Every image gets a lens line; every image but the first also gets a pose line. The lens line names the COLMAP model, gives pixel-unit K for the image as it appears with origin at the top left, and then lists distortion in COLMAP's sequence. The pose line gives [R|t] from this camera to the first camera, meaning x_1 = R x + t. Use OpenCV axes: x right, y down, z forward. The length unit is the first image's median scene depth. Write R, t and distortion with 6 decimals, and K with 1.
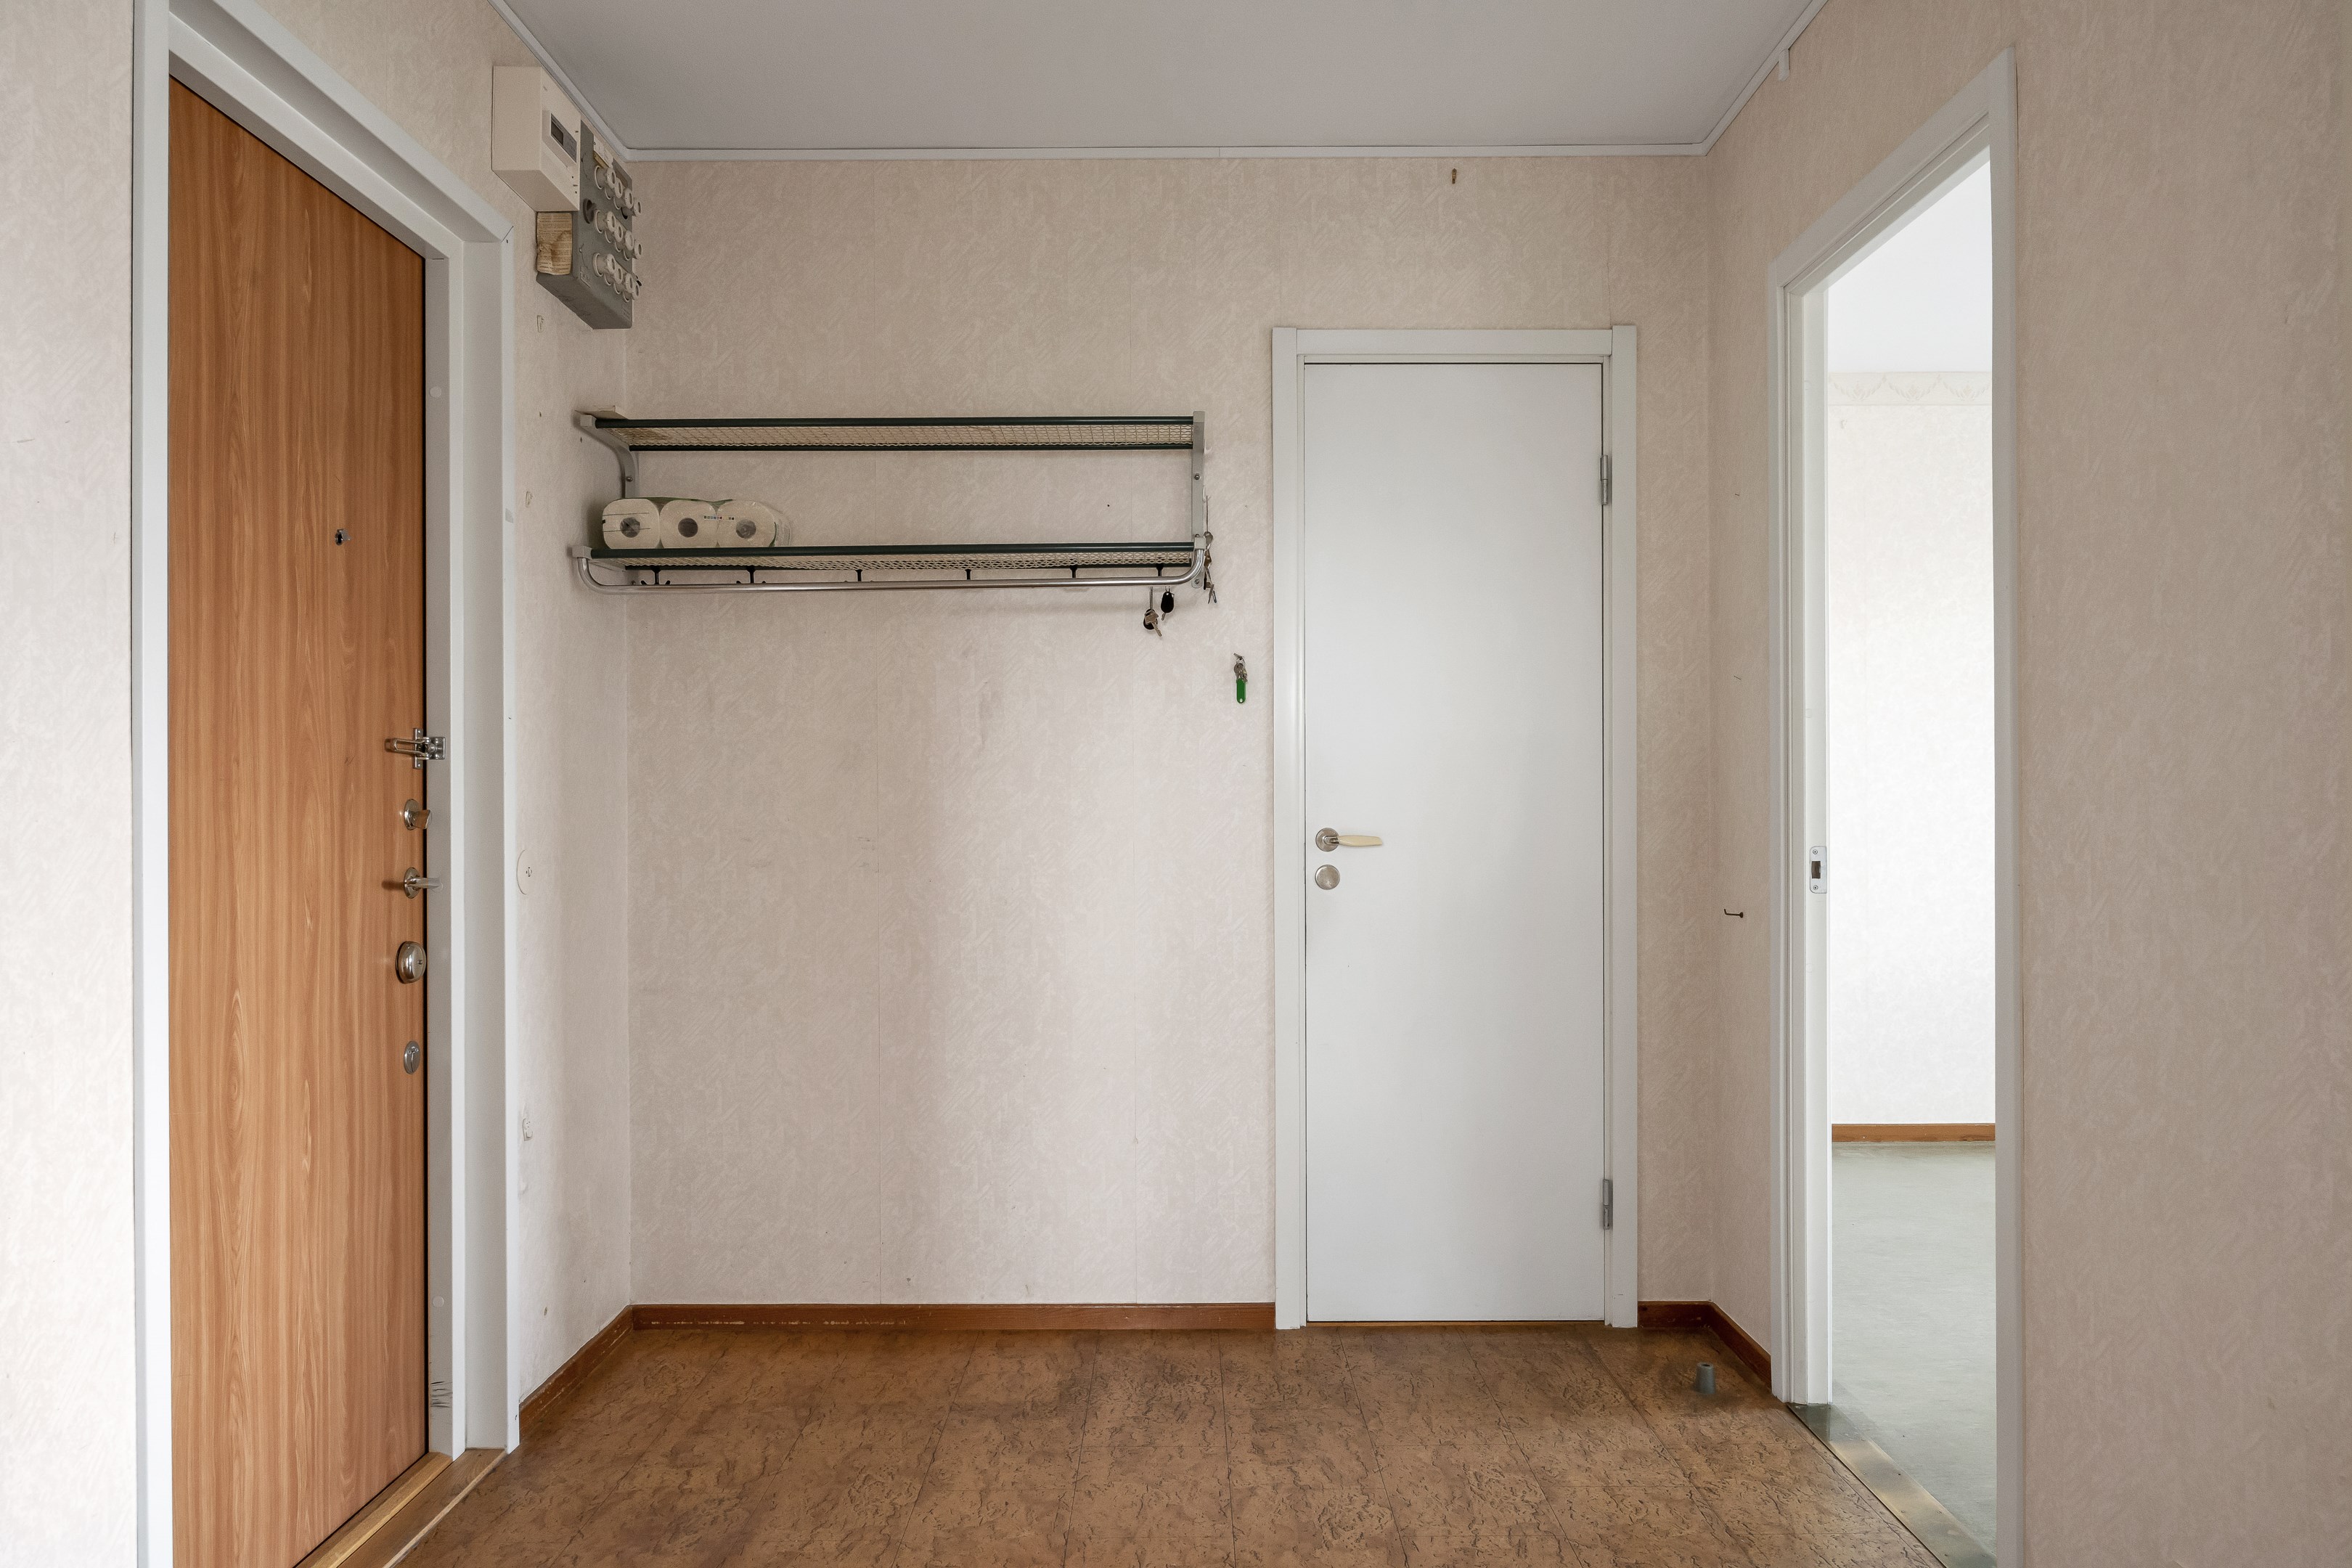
lens RADIAL K [[1579.6, 0, 1178.3], [0, 1579.6, 785.7], [0, 0, 1]] dist [0.000320, 0.000713]
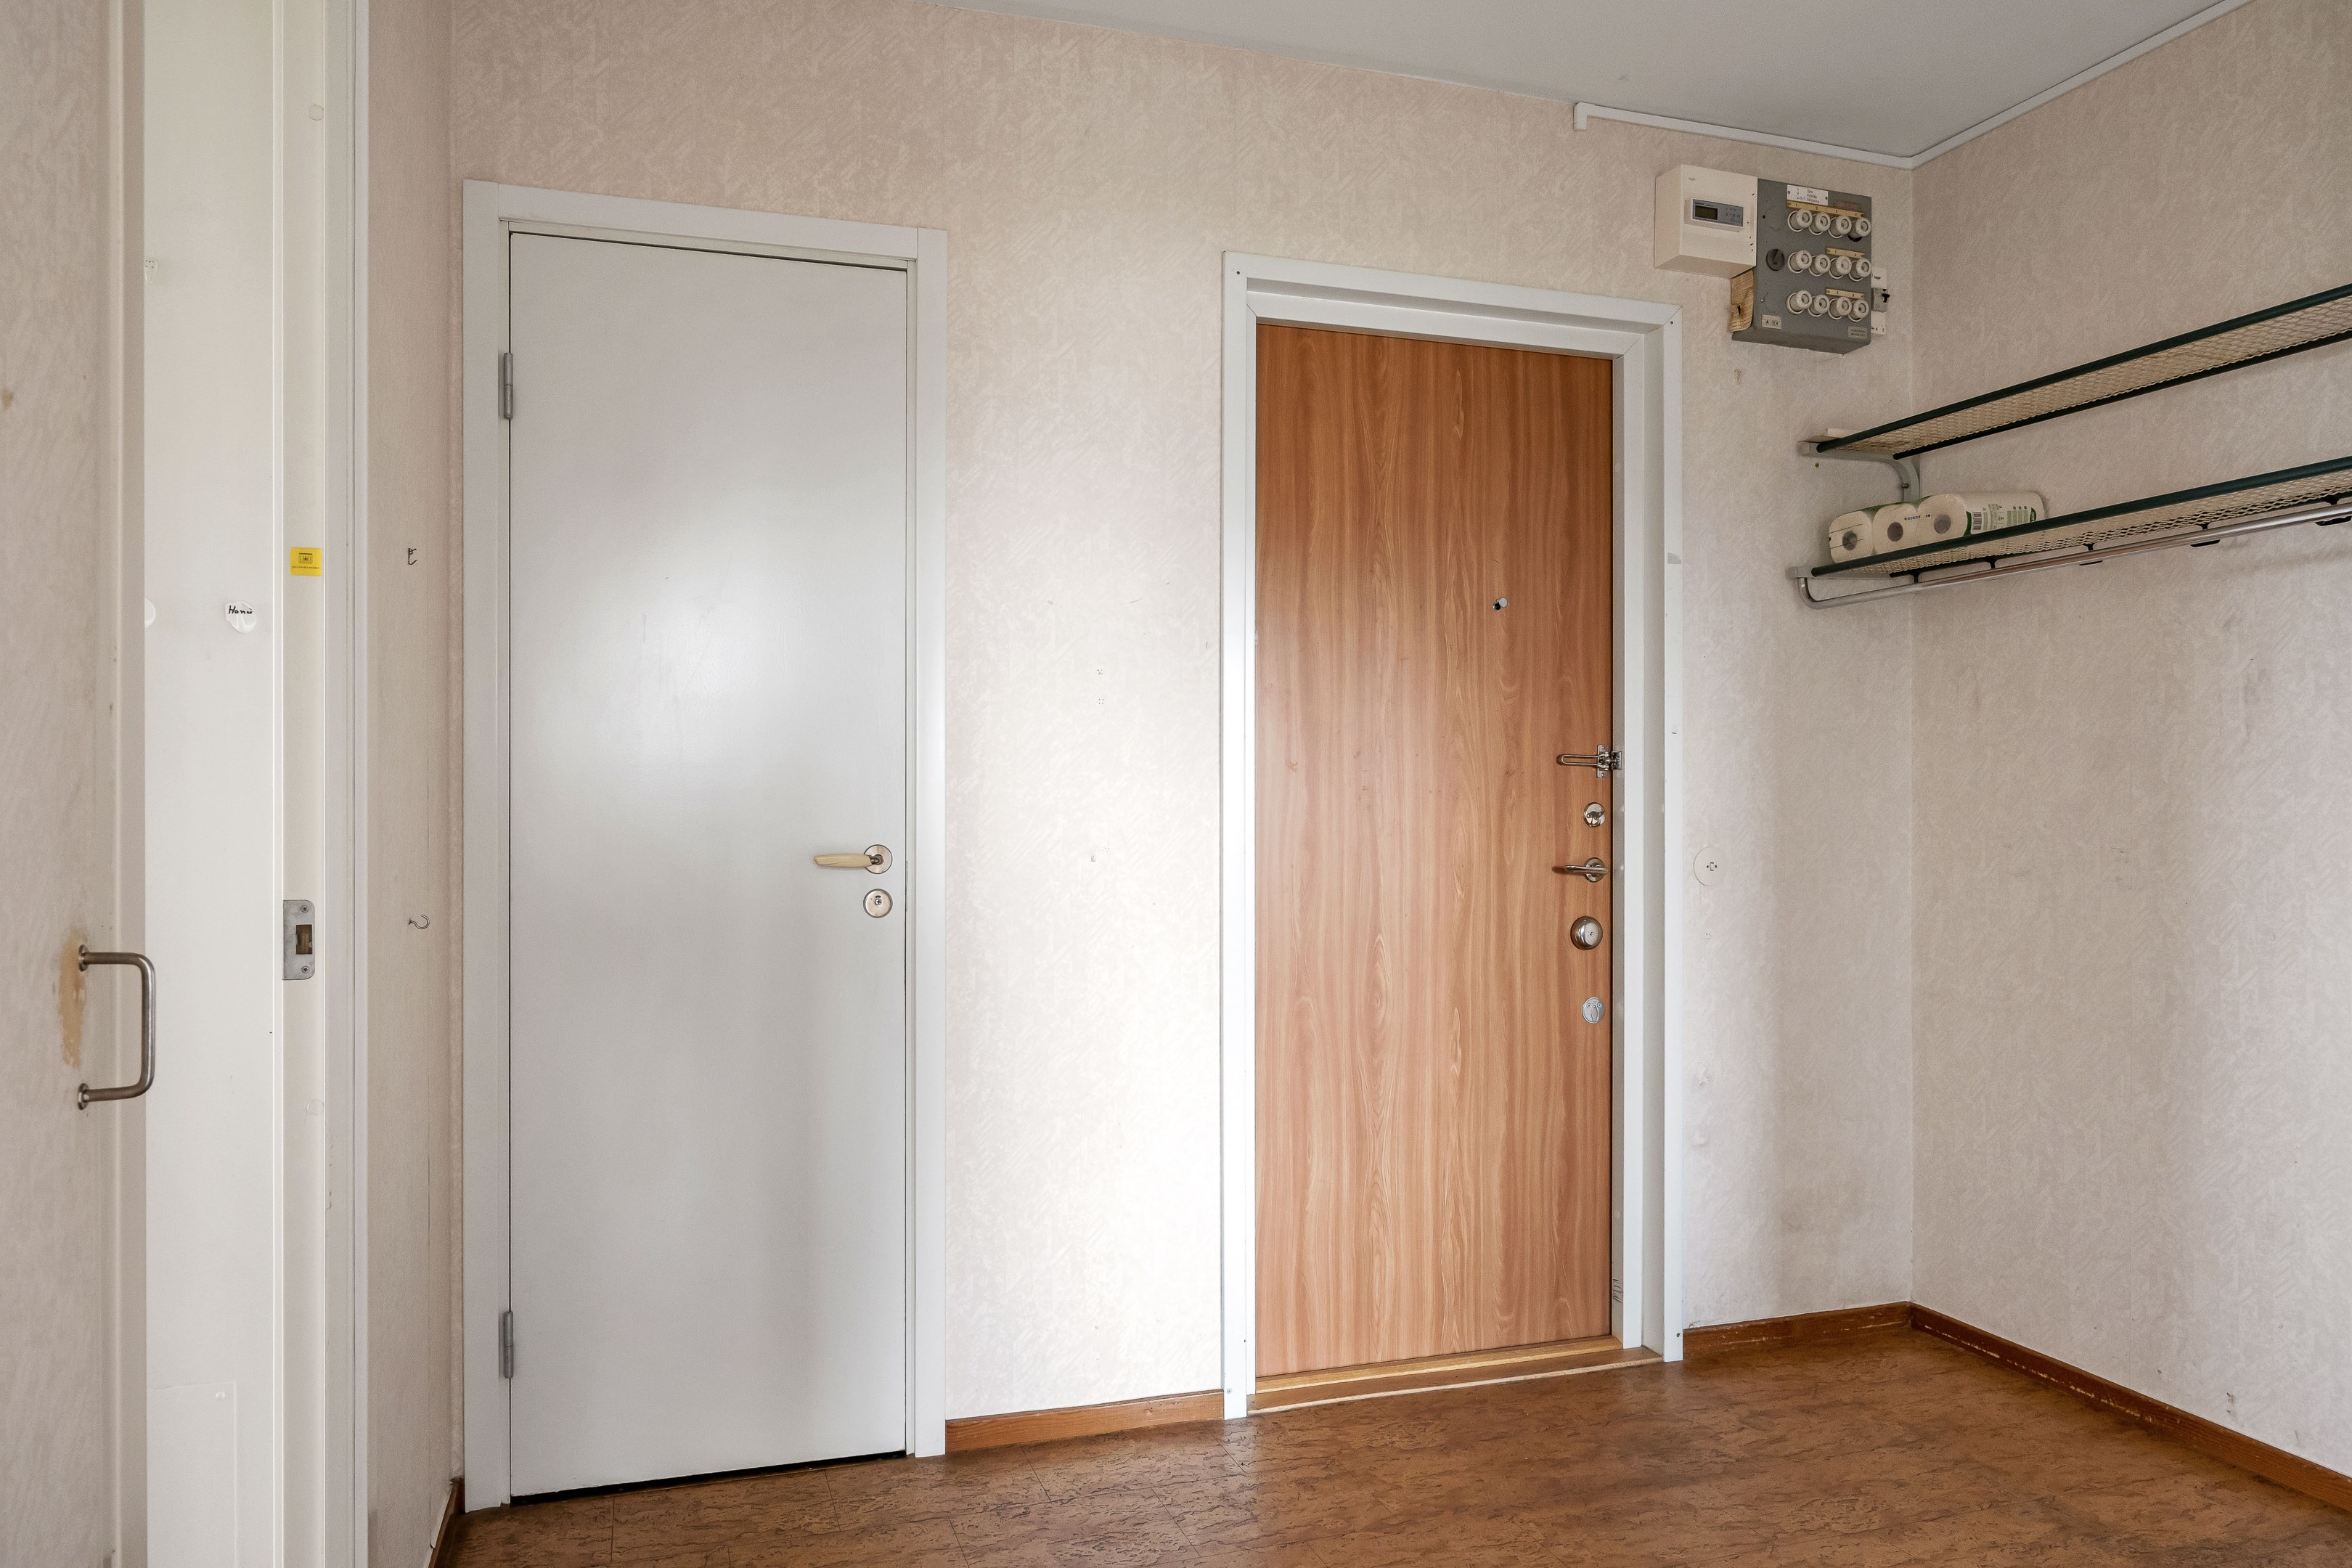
lens RADIAL K [[1602.9, 0, 1167.6], [0, 1602.9, 788.9], [0, 0, 1]] dist [-0.001101, 0.005317]
pose [[0.315937, -0.001279, -0.948779, 0.596456], [0.007131, 0.999974, 0.001026, -0.005604], [0.948753, -0.007090, 0.315938, 0.282308]]
